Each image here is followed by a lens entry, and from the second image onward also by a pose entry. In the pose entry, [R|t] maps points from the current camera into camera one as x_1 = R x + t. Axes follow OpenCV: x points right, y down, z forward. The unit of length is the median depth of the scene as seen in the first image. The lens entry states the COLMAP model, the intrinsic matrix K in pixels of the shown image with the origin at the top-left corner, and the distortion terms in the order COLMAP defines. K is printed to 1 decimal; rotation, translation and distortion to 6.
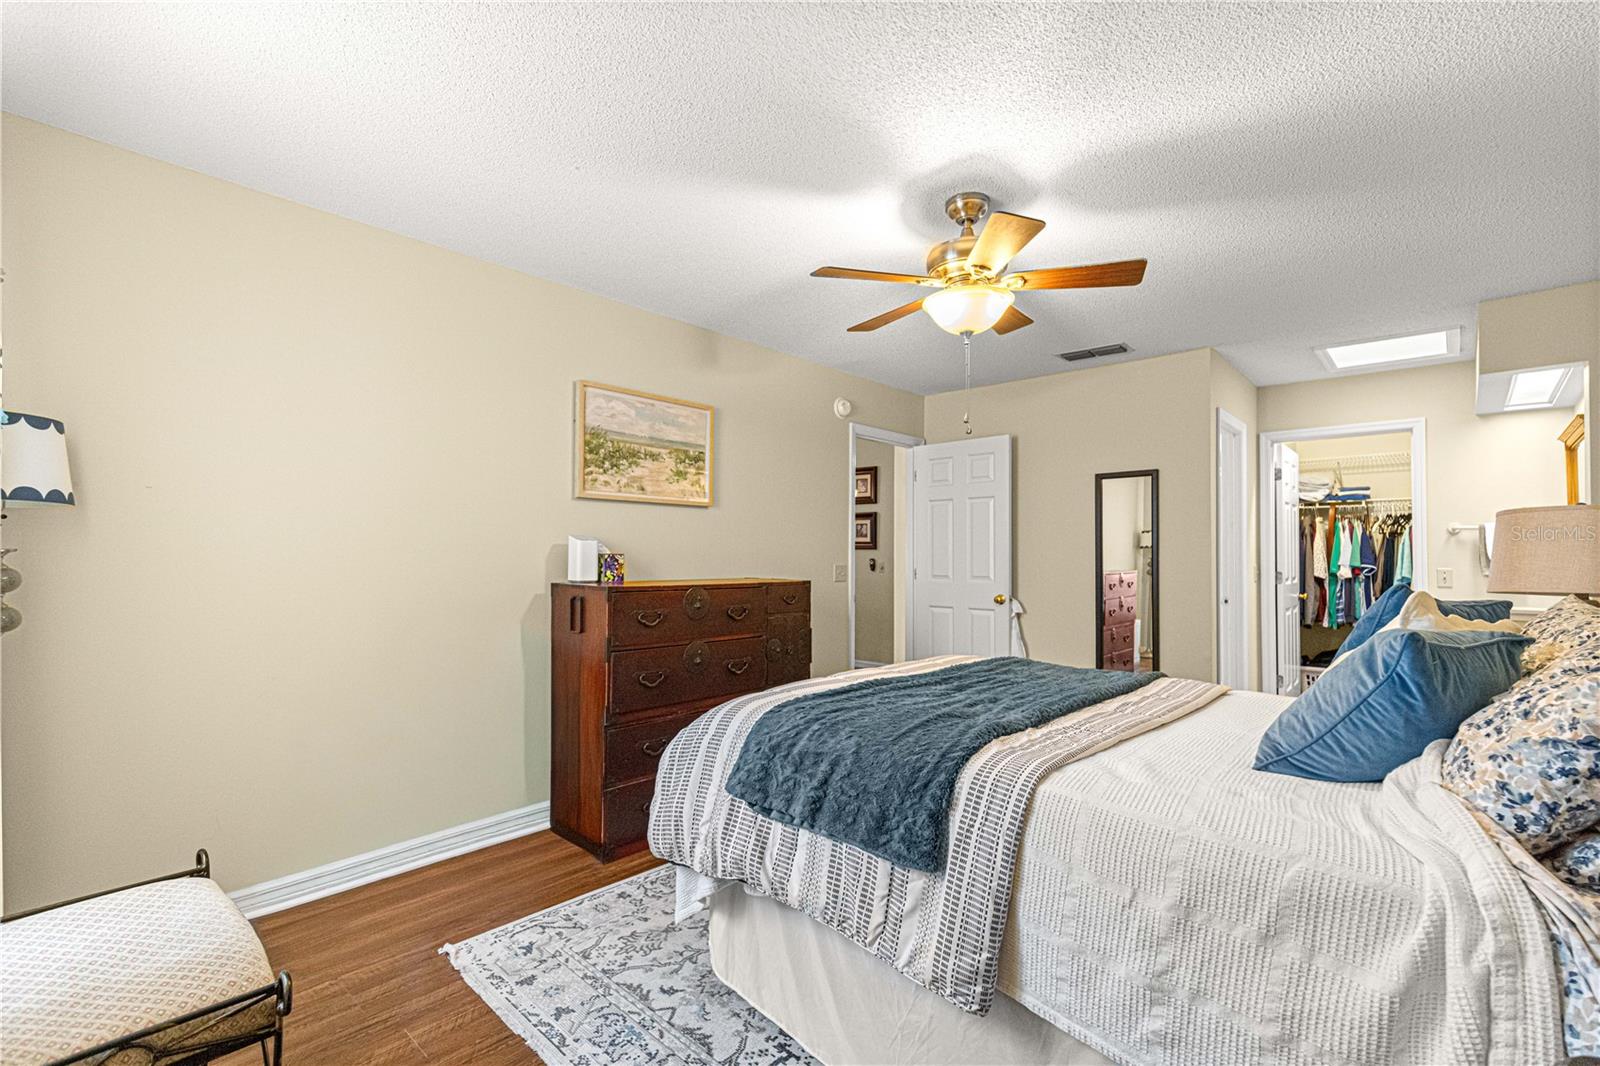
lens RADIAL K [[719.1, 0, 808.6], [0, 719.1, 542.8], [0, 0, 1]] dist [0.013954, -0.002144]
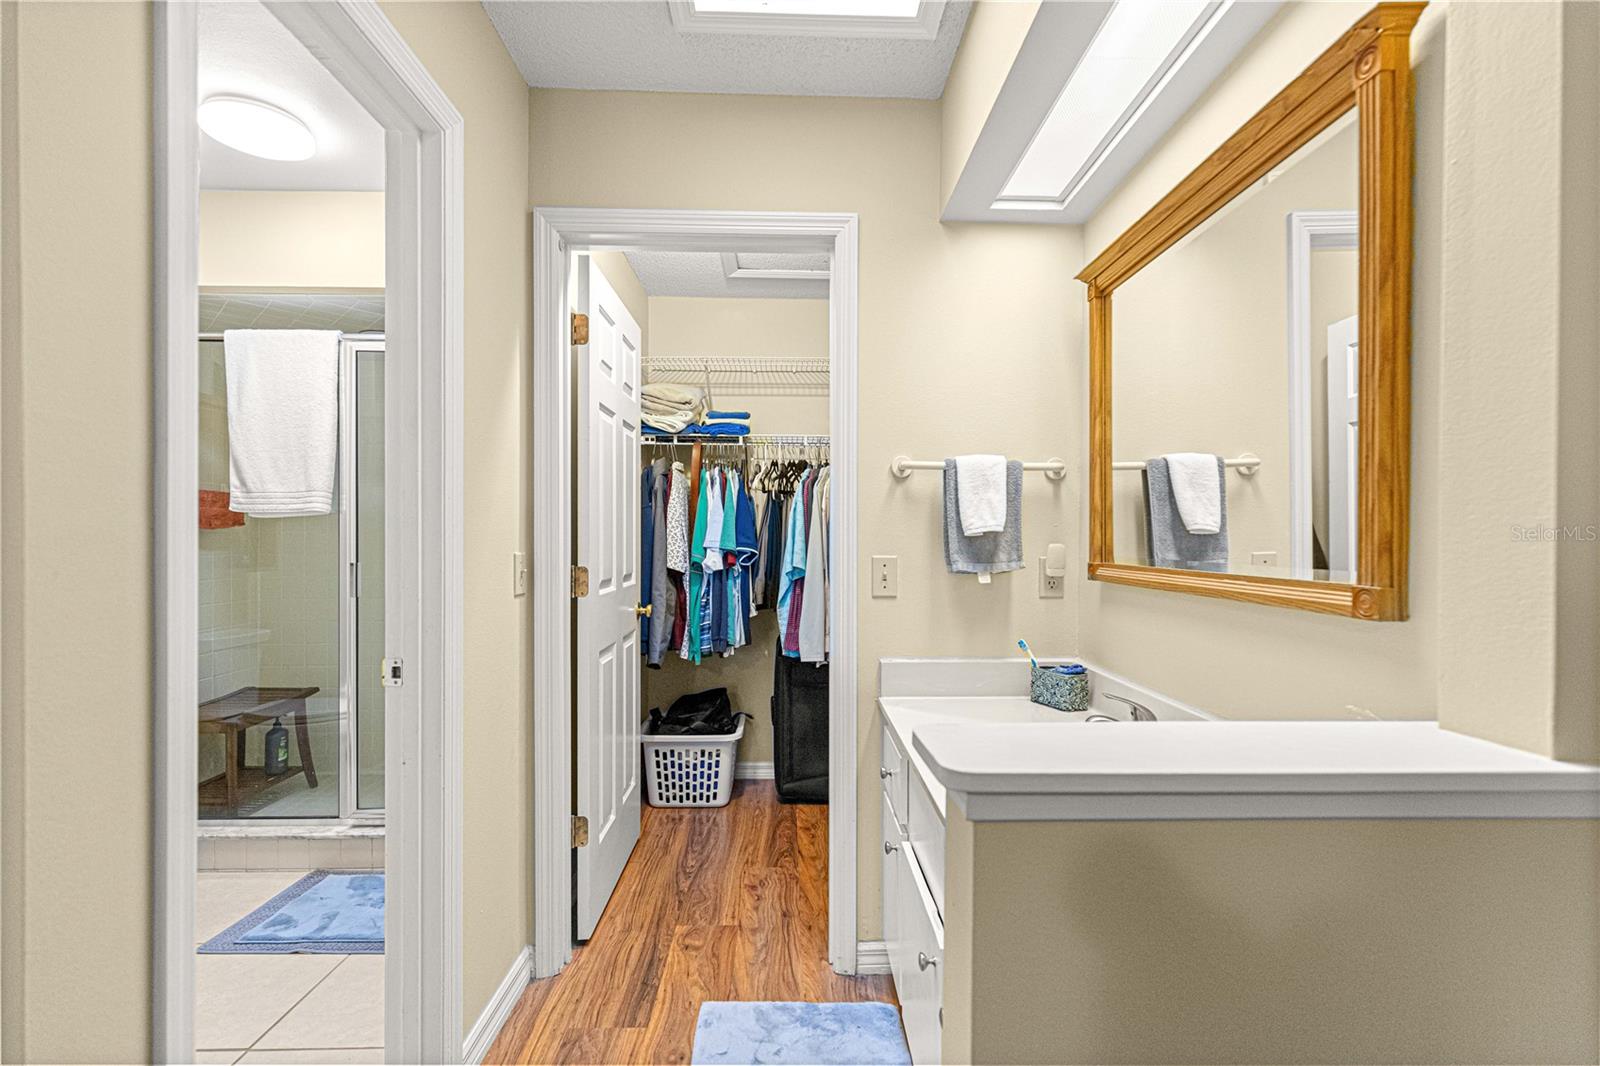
lens RADIAL K [[719.1, 0, 802.2], [0, 719.1, 539.5], [0, 0, 1]] dist [0.013954, -0.002144]
pose [[0.733194, -0.003349, 0.680011, 0.414993], [-0.012118, 0.999765, 0.017990, 0.013737], [-0.679911, -0.021430, 0.732981, 0.548907]]
